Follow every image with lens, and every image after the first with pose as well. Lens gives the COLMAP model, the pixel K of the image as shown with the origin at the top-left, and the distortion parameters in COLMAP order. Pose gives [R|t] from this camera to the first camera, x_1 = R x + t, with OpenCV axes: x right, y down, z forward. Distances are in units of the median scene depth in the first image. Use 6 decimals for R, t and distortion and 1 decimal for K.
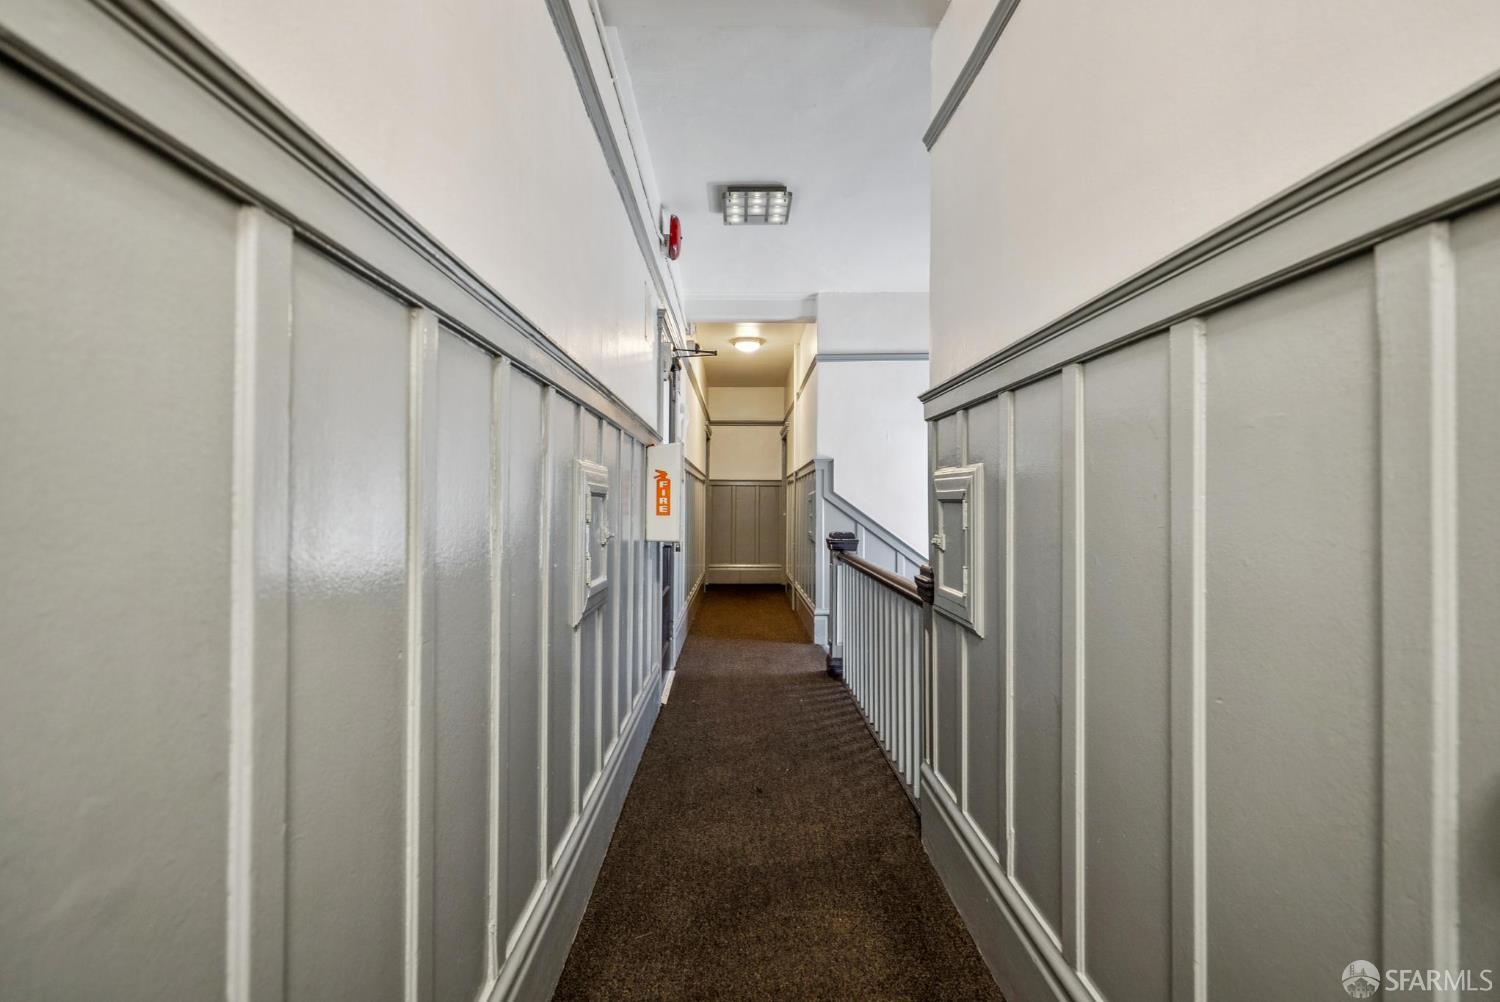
lens RADIAL K [[729.5, 0, 748.6], [0, 729.5, 499.5], [0, 0, 1]] dist [0.001326, 0.002242]
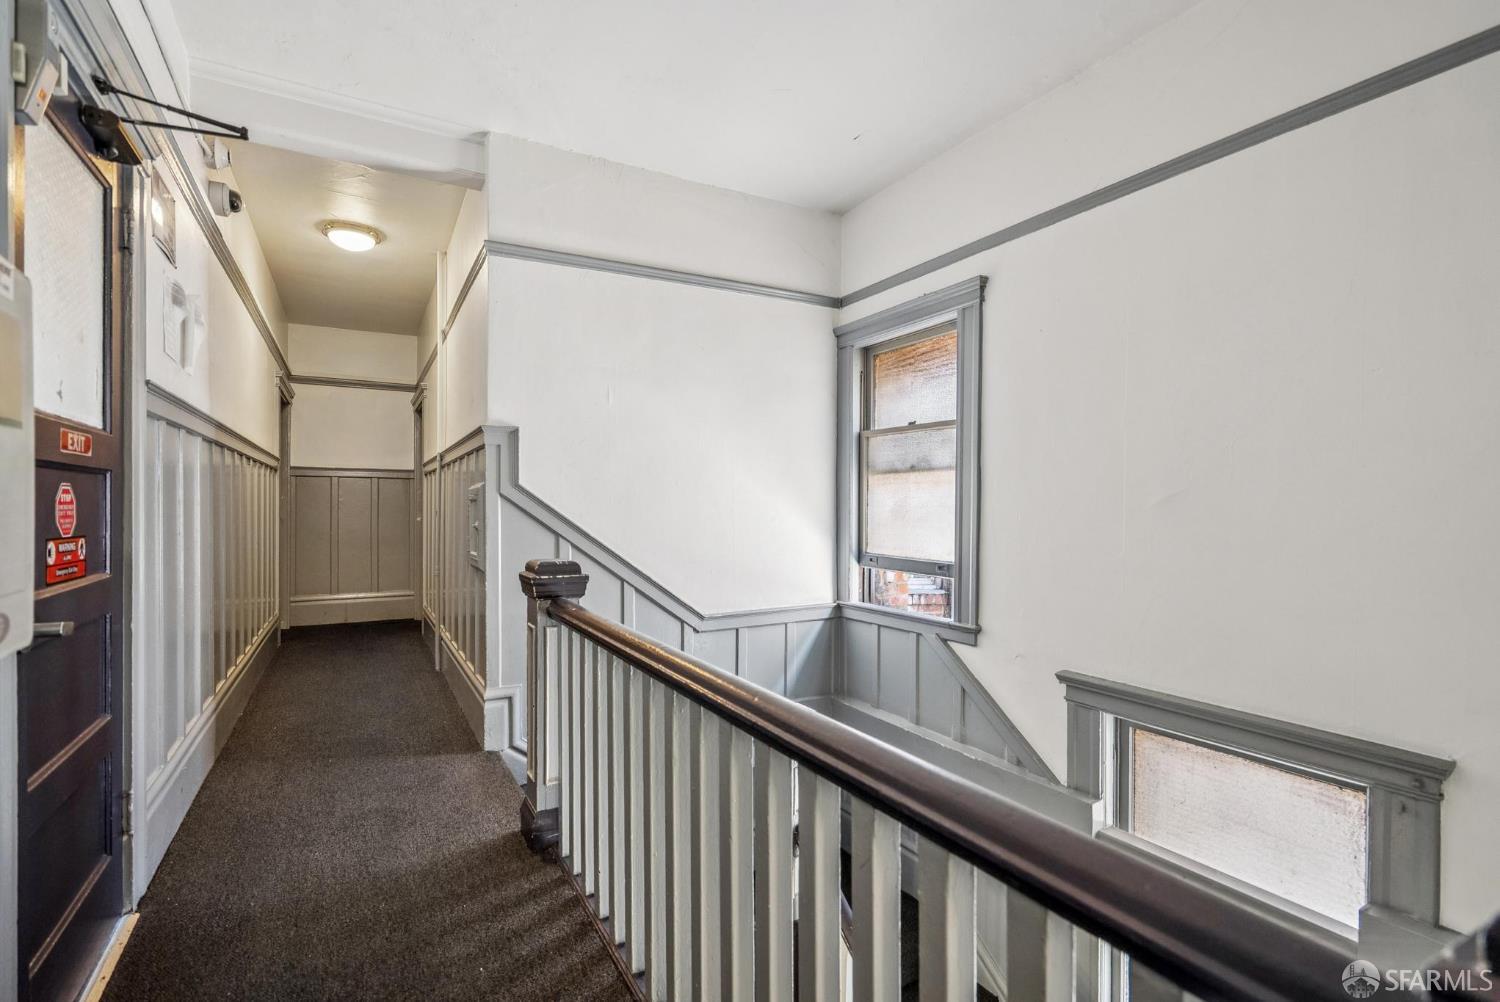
lens RADIAL K [[729.5, 0, 759.5], [0, 729.5, 509.5], [0, 0, 1]] dist [0.001326, 0.002242]
pose [[0.881415, -0.004410, 0.472321, 0.010914], [-0.002537, 0.999898, 0.014070, 0.000888], [-0.472335, -0.013600, 0.881314, 0.385595]]
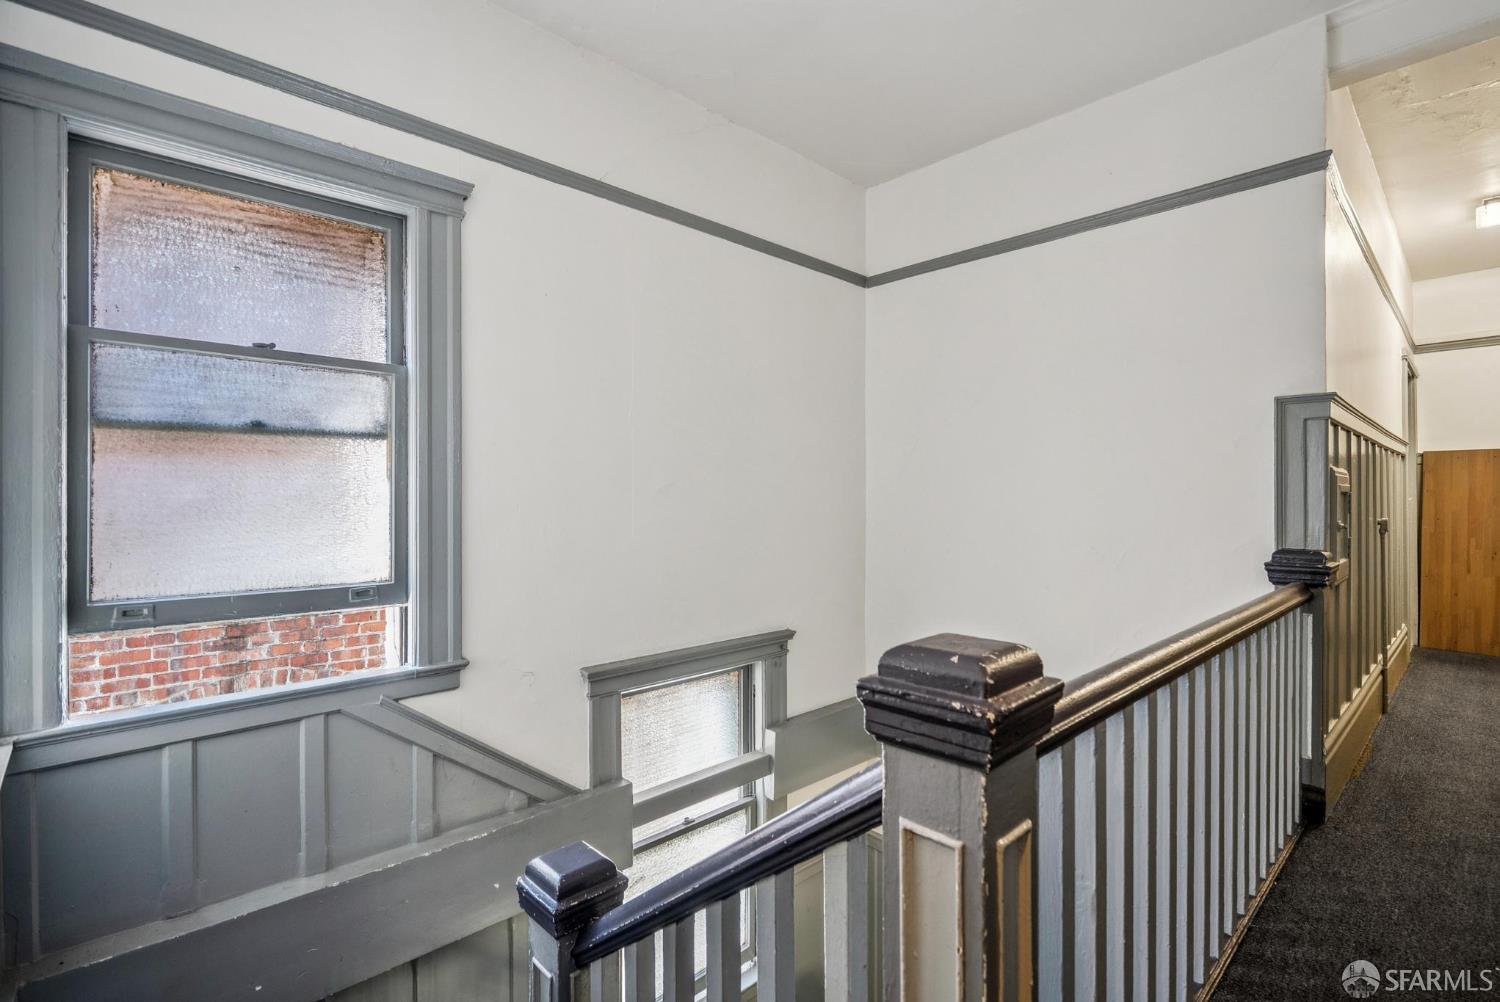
lens RADIAL K [[729.5, 0, 746.5], [0, 729.5, 495.7], [0, 0, 1]] dist [0.001326, 0.002242]
pose [[-0.677688, -0.007409, 0.735312, 0.015331], [-0.005626, 0.999972, 0.004890, 0.003373], [-0.735328, -0.000823, -0.677711, 0.971158]]
